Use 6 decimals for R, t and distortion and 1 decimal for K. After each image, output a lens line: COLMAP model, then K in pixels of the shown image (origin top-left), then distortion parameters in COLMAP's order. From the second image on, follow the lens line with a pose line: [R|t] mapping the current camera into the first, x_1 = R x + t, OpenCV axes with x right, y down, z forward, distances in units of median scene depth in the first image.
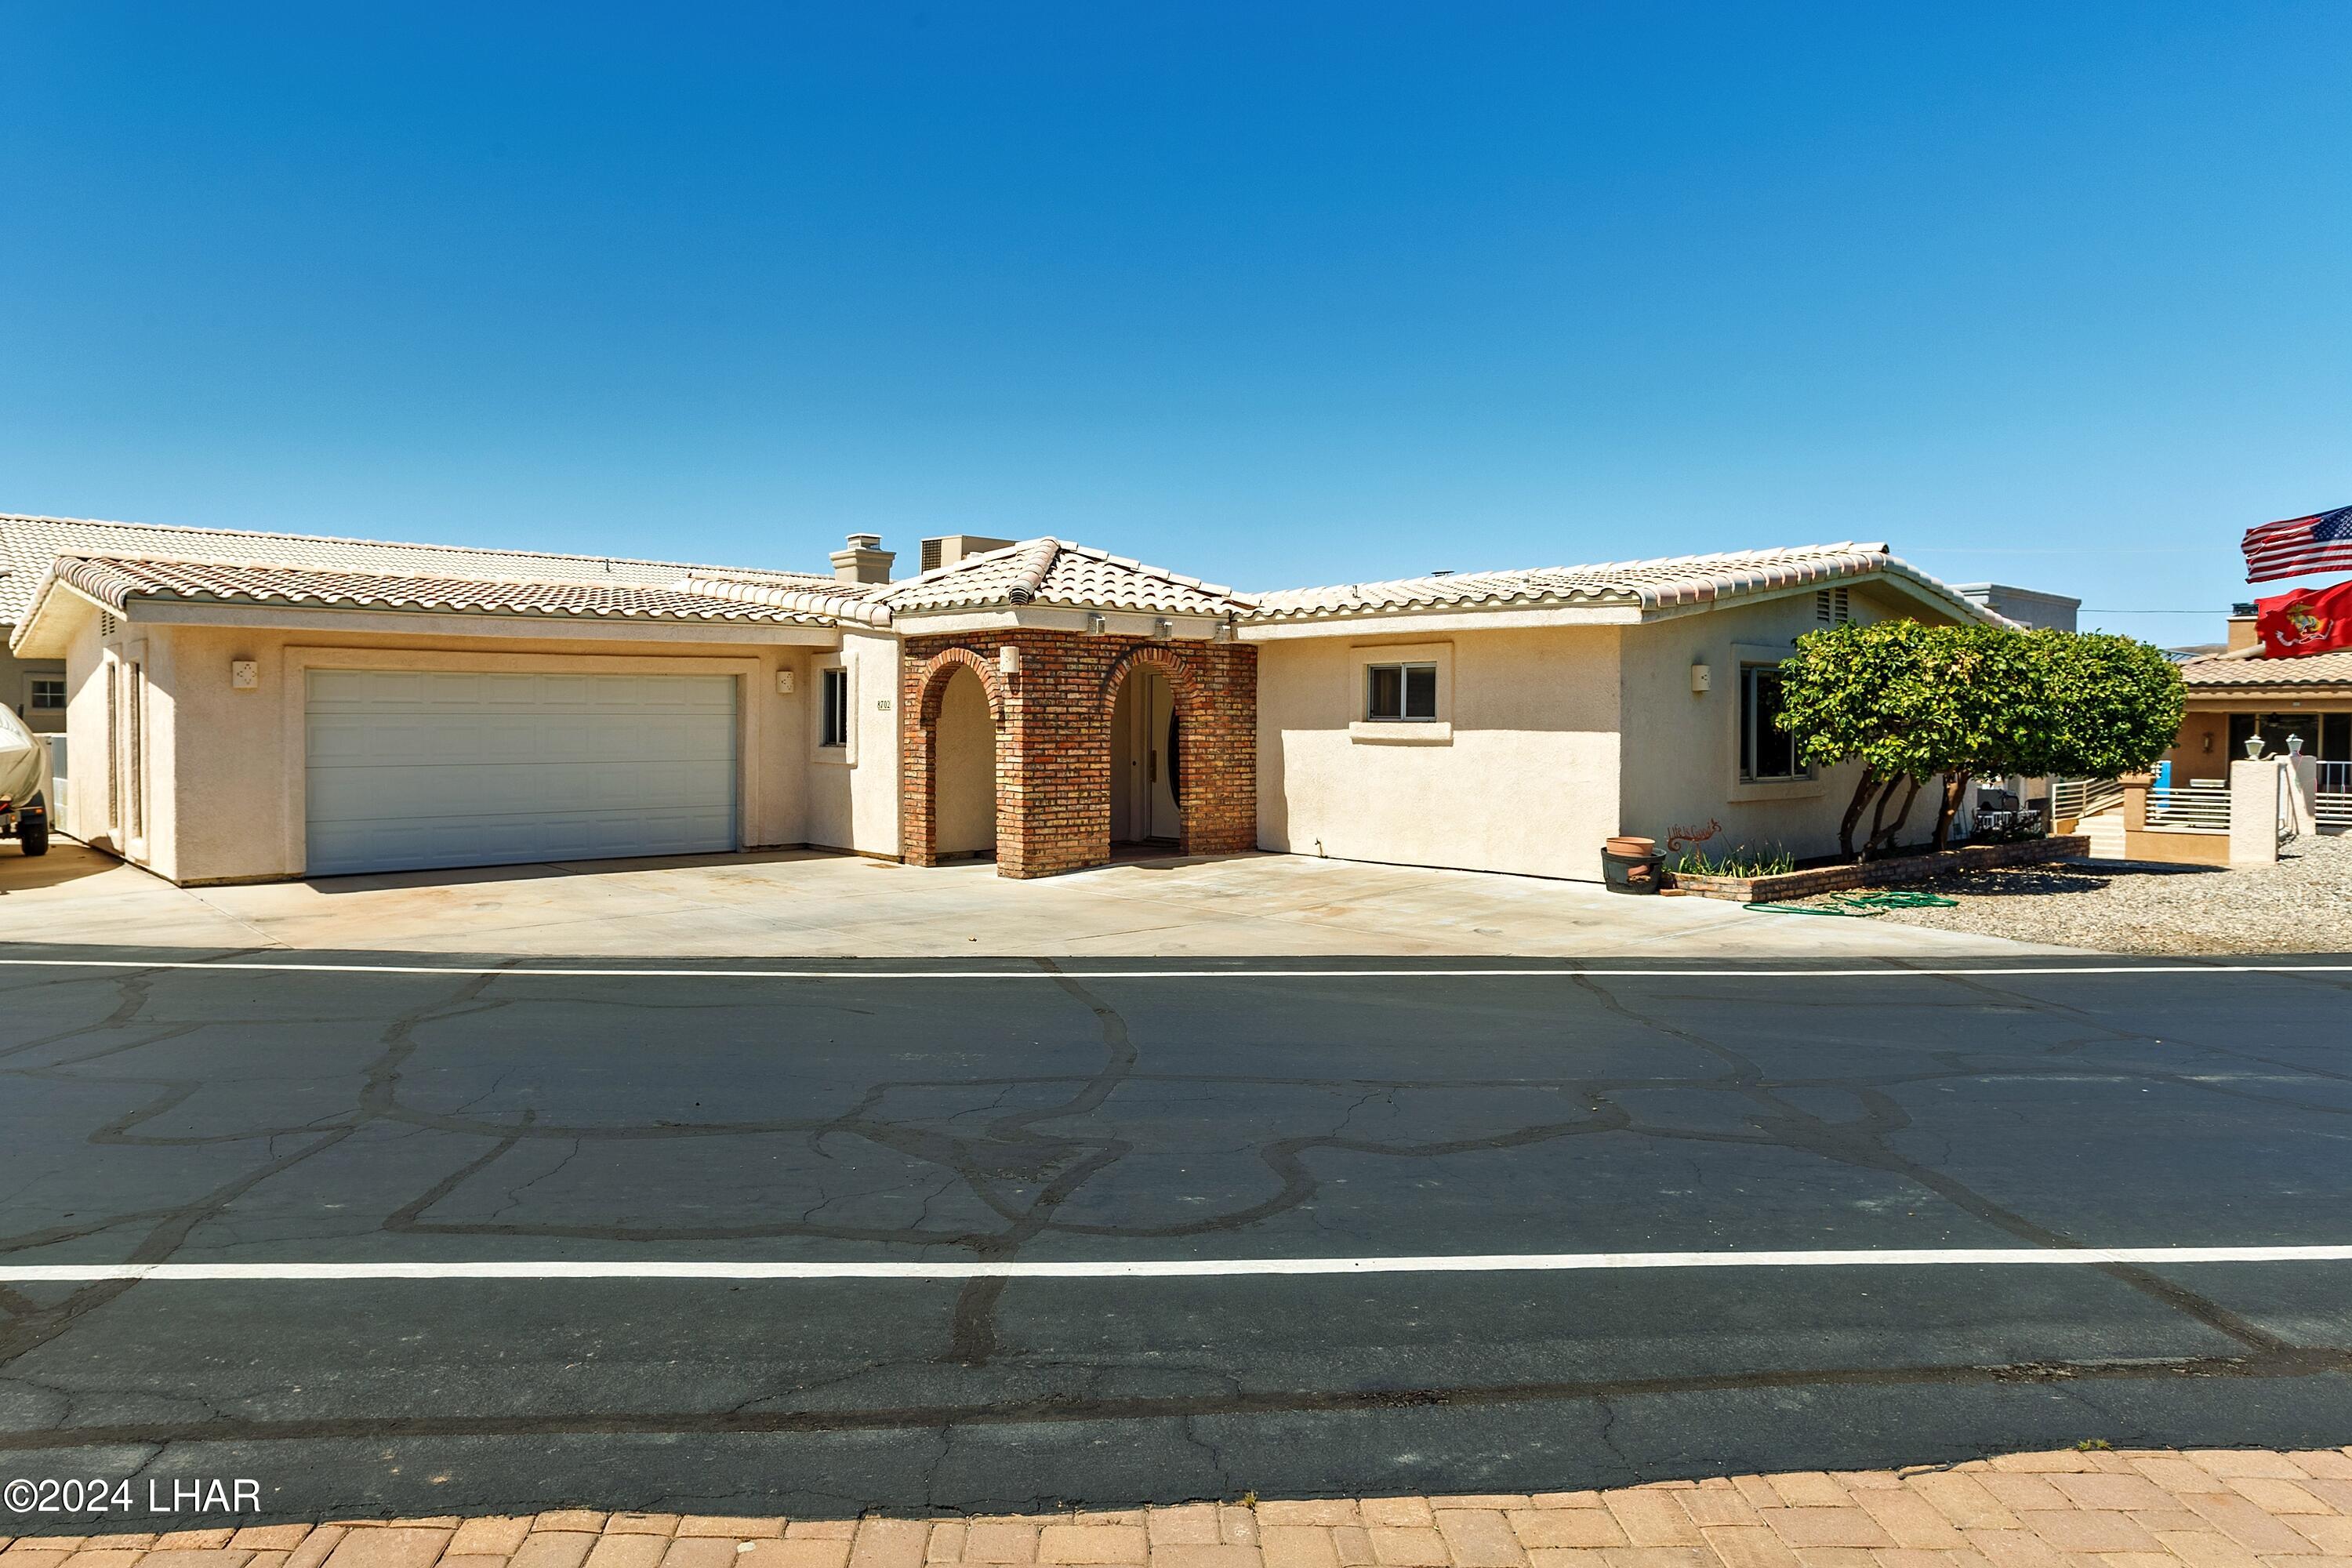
lens RADIAL K [[1395.5, 0, 1176.0], [0, 1395.5, 784.0], [0, 0, 1]] dist [0.000647, 0.002503]
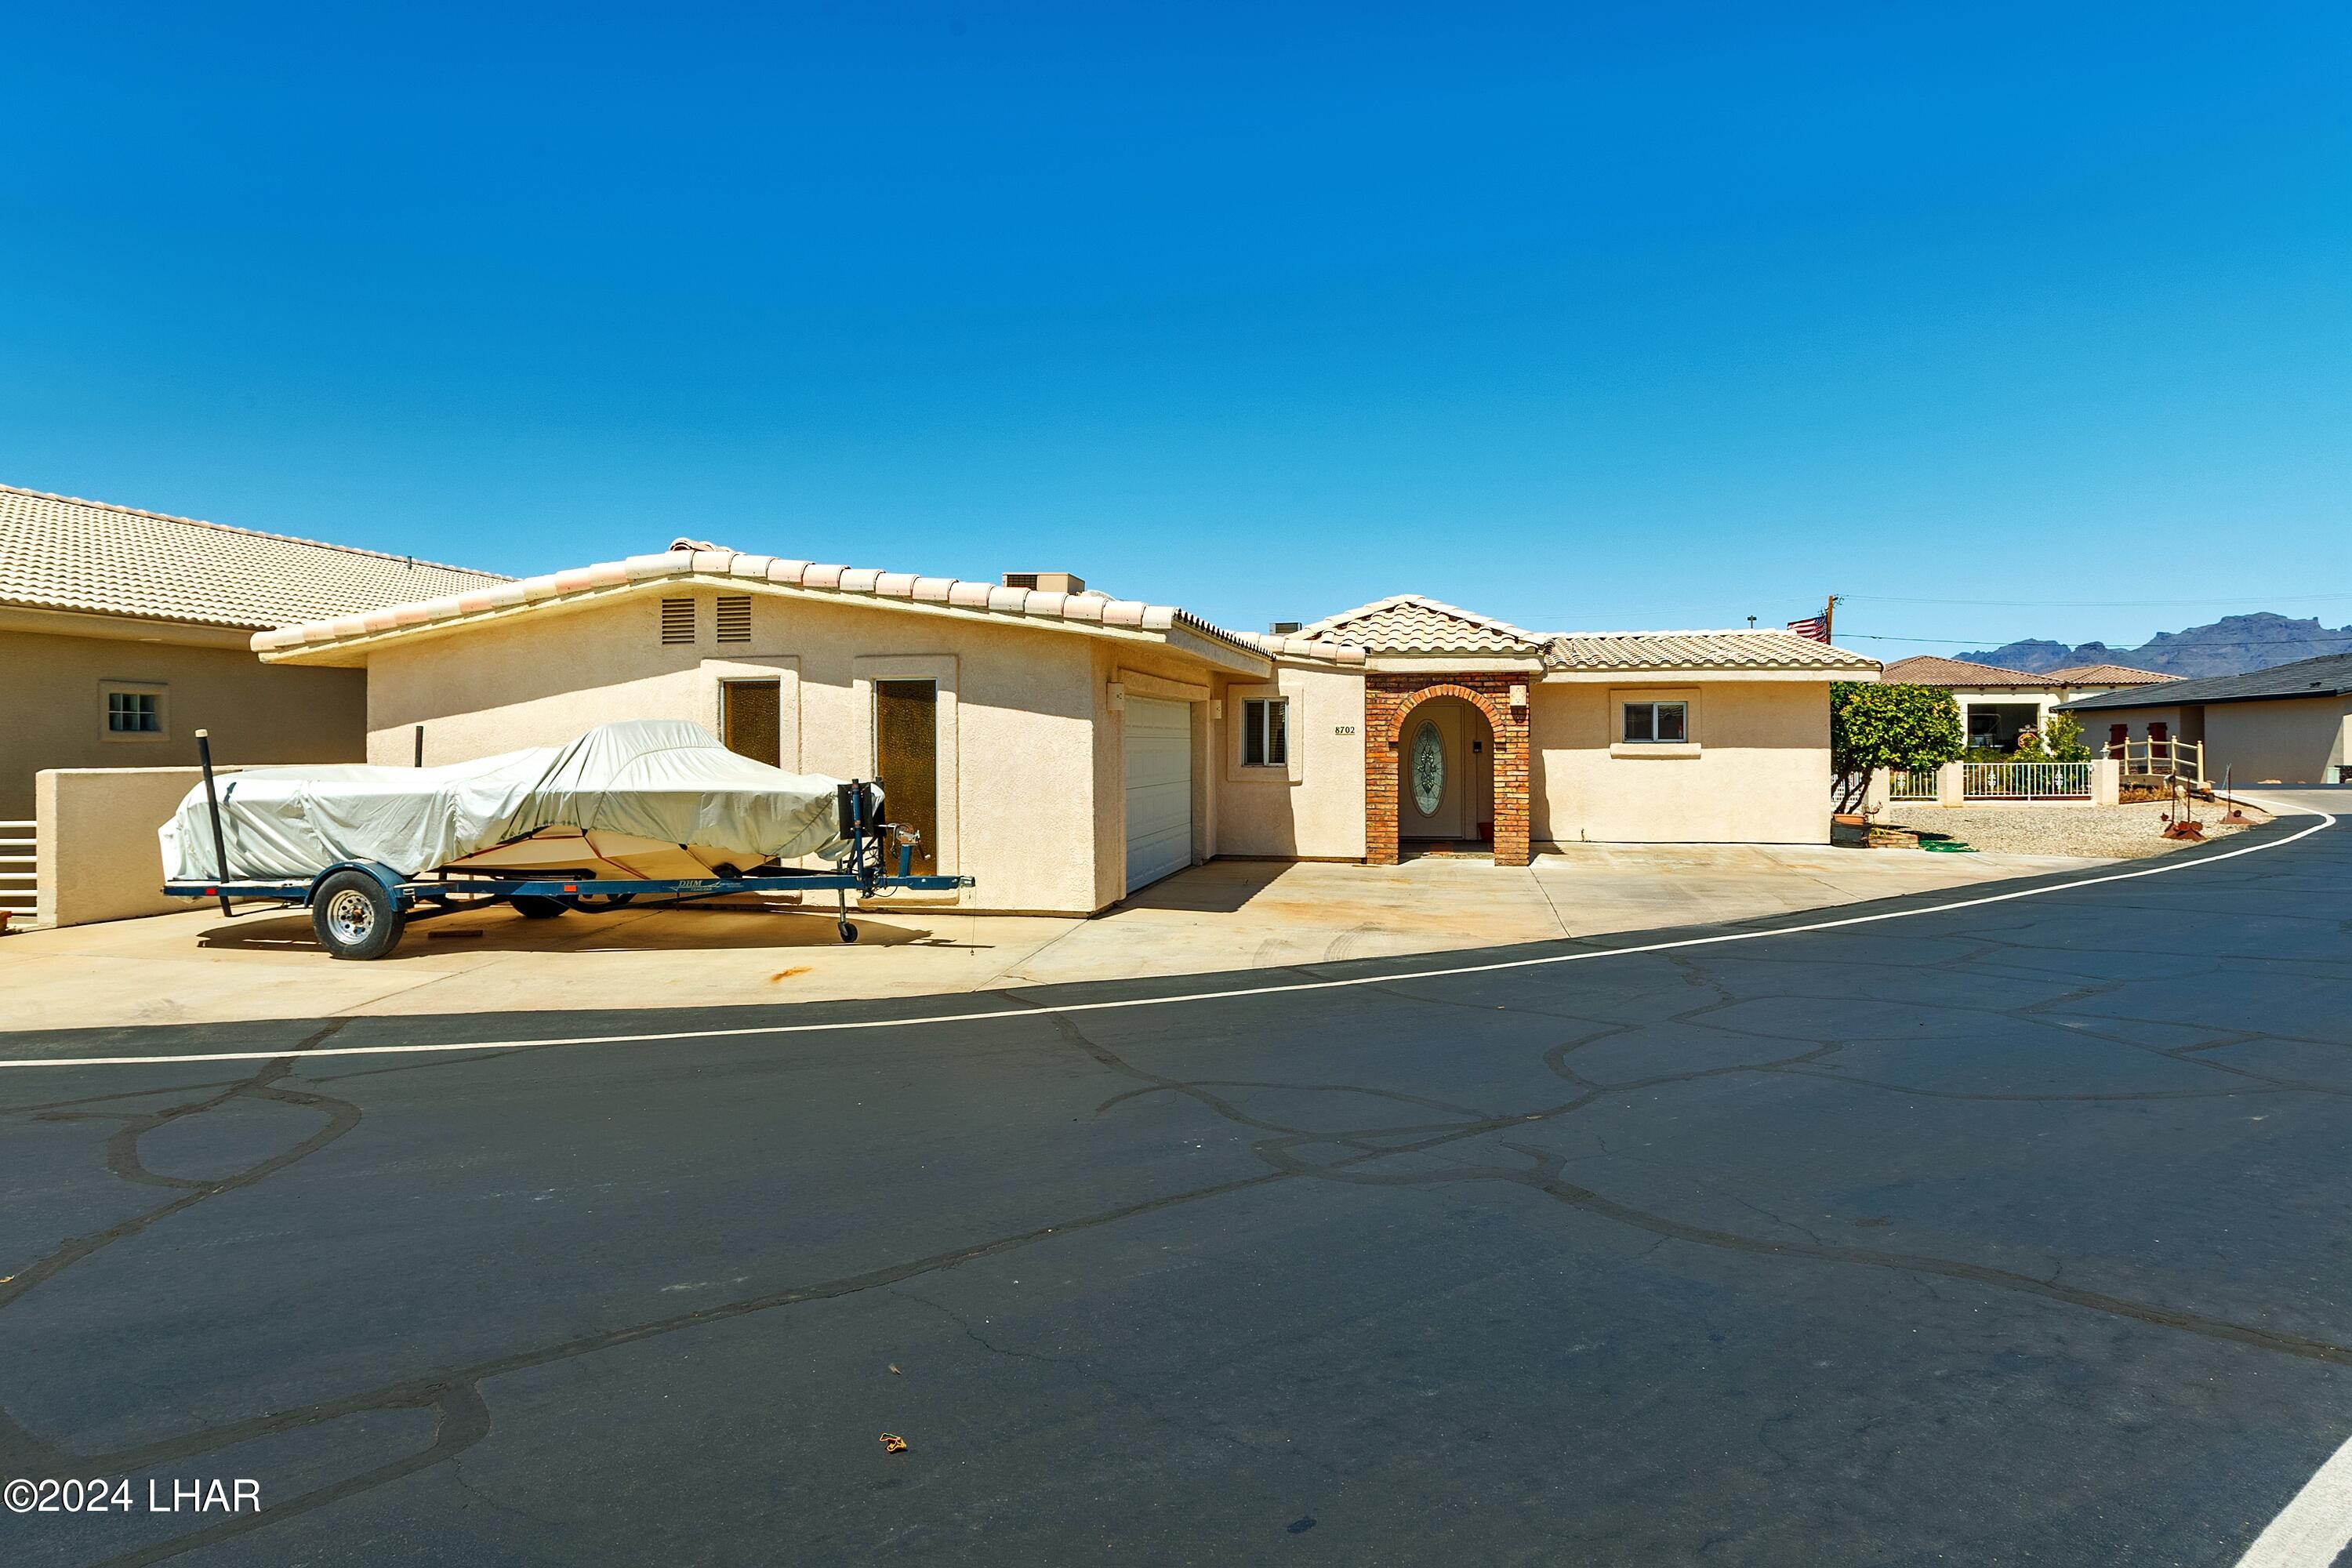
lens RADIAL K [[1395.5, 0, 1176.0], [0, 1395.5, 784.0], [0, 0, 1]] dist [0.000647, 0.002503]
pose [[0.795041, -0.022023, 0.606156, -1.073634], [0.031097, 0.999506, -0.004474, -0.011043], [-0.605759, 0.022407, 0.795333, 0.158153]]
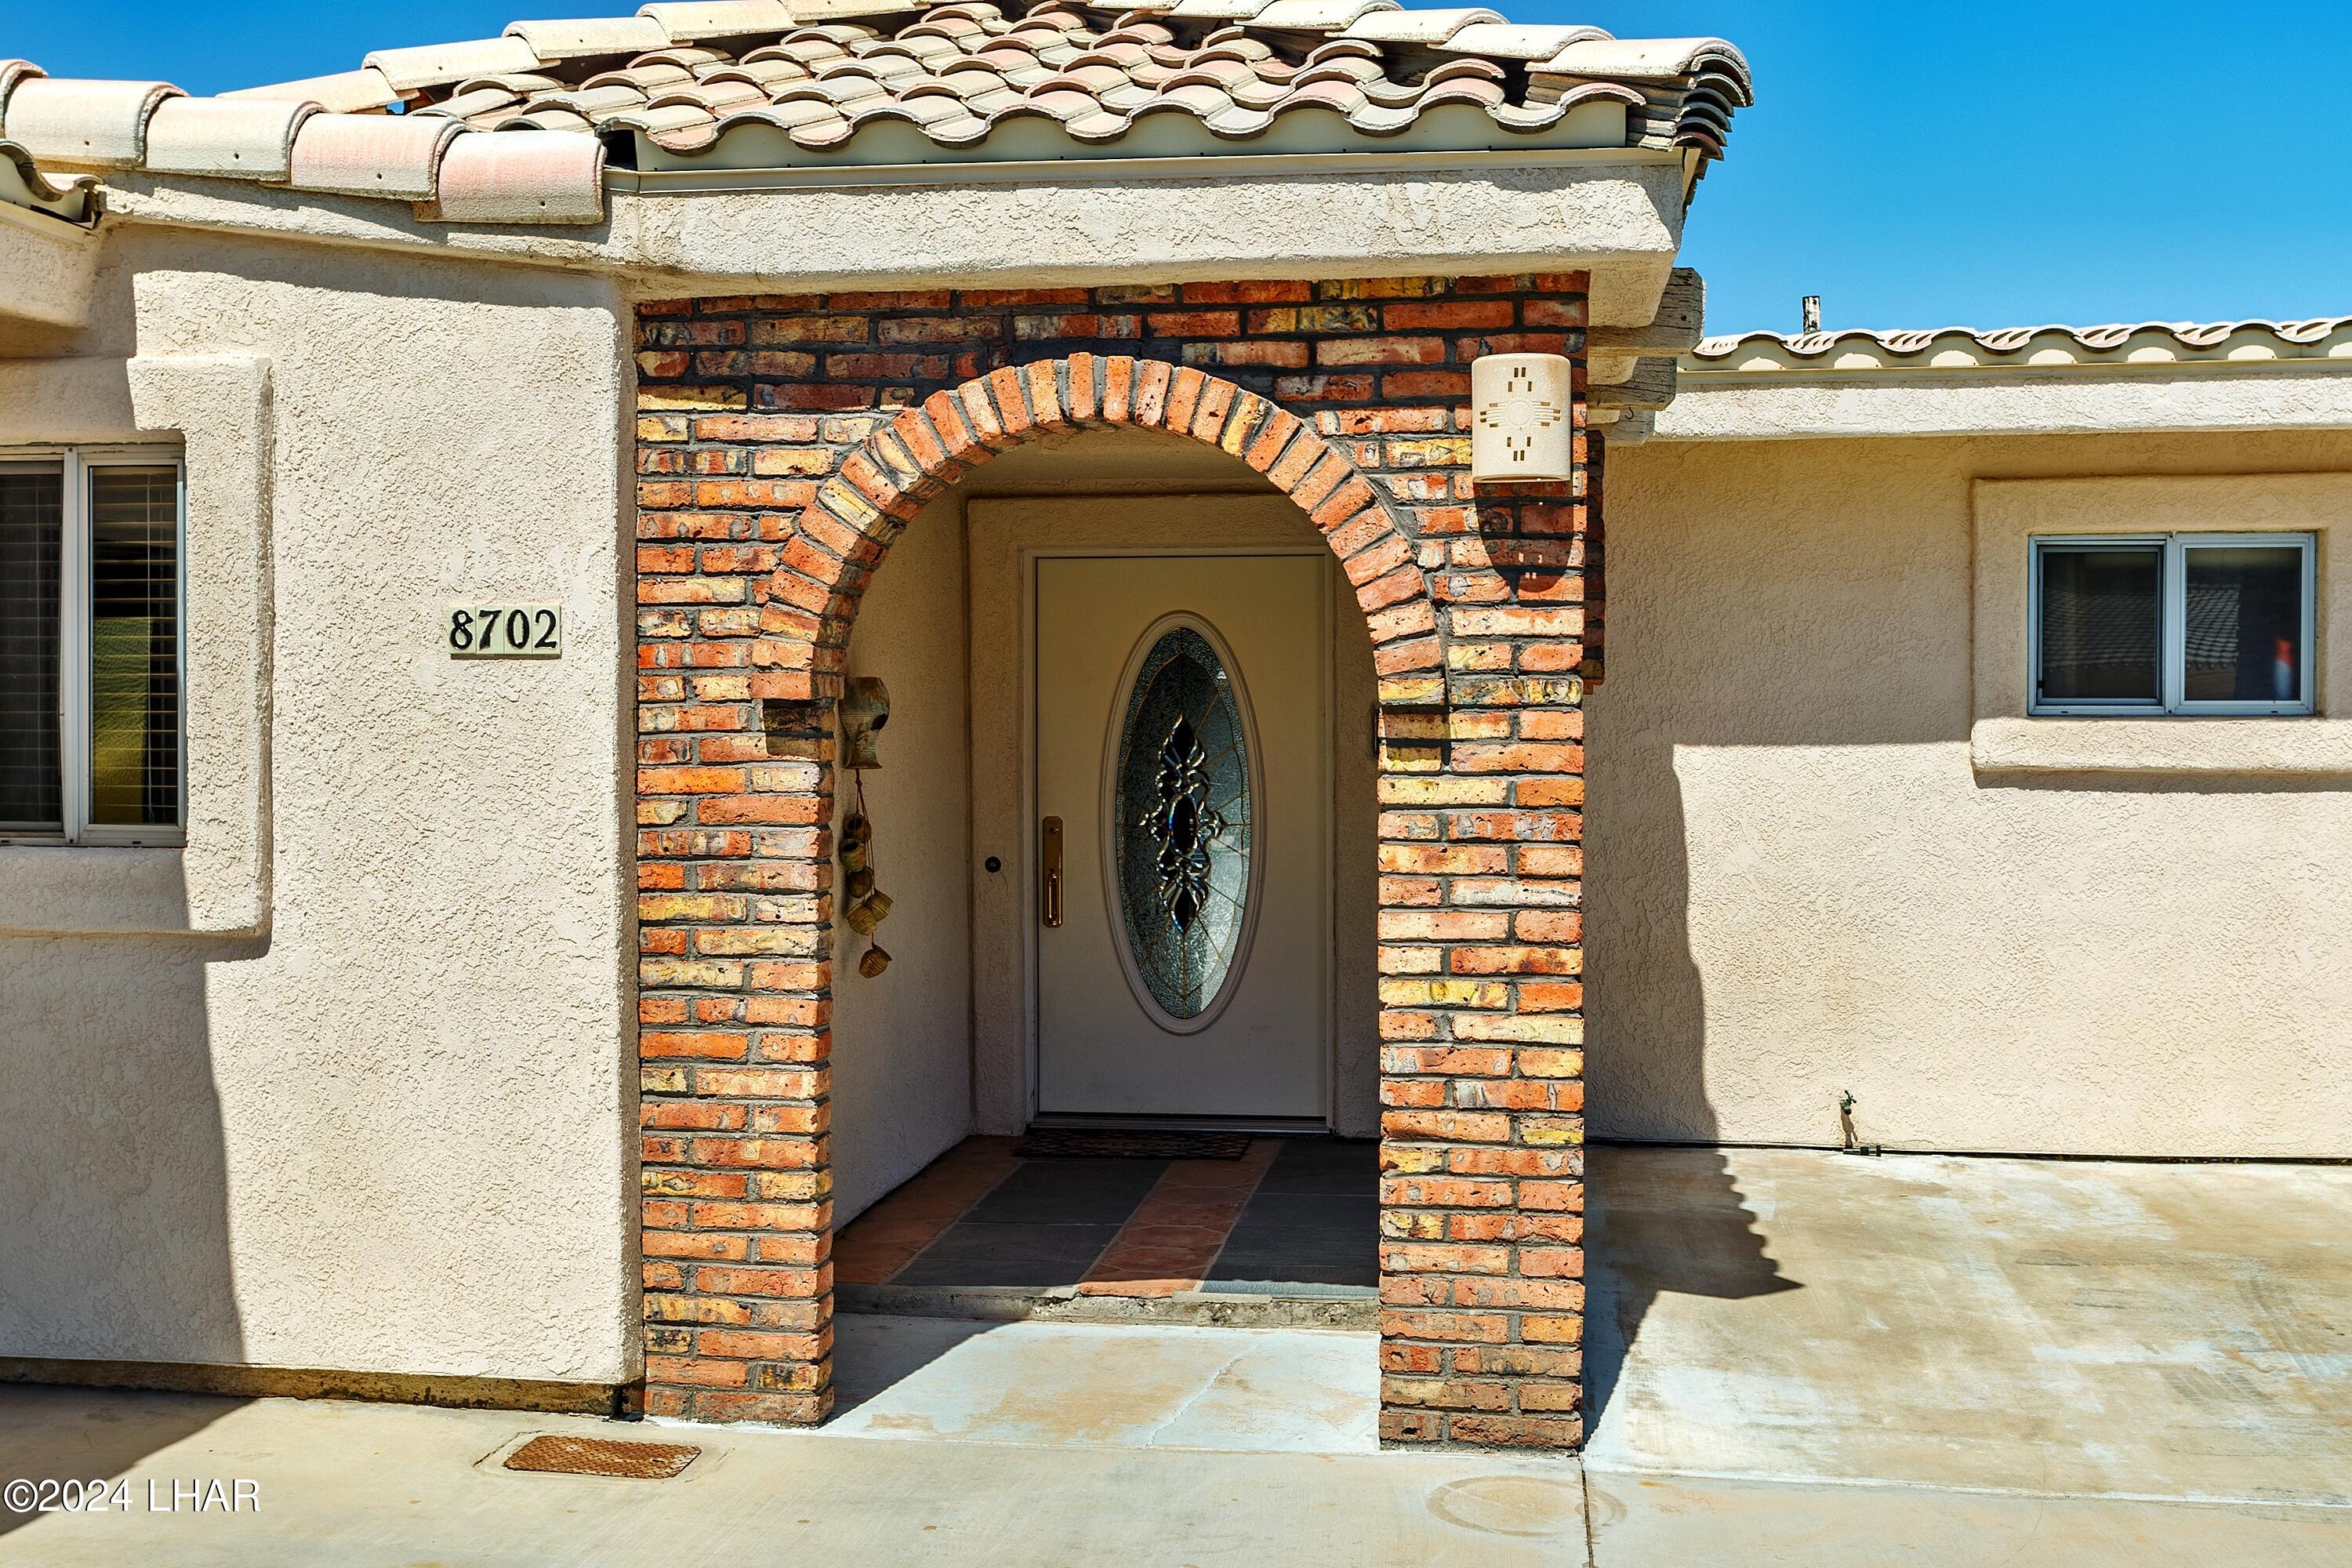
lens RADIAL K [[2380.0, 0, 1076.3], [0, 2380.0, 823.0], [0, 0, 1]] dist [0.019824, 0.014481]
pose [[0.788395, -0.027597, 0.614550, -0.367500], [0.027995, 0.999568, 0.008972, -0.031379], [-0.614532, 0.010131, 0.788827, 0.707382]]
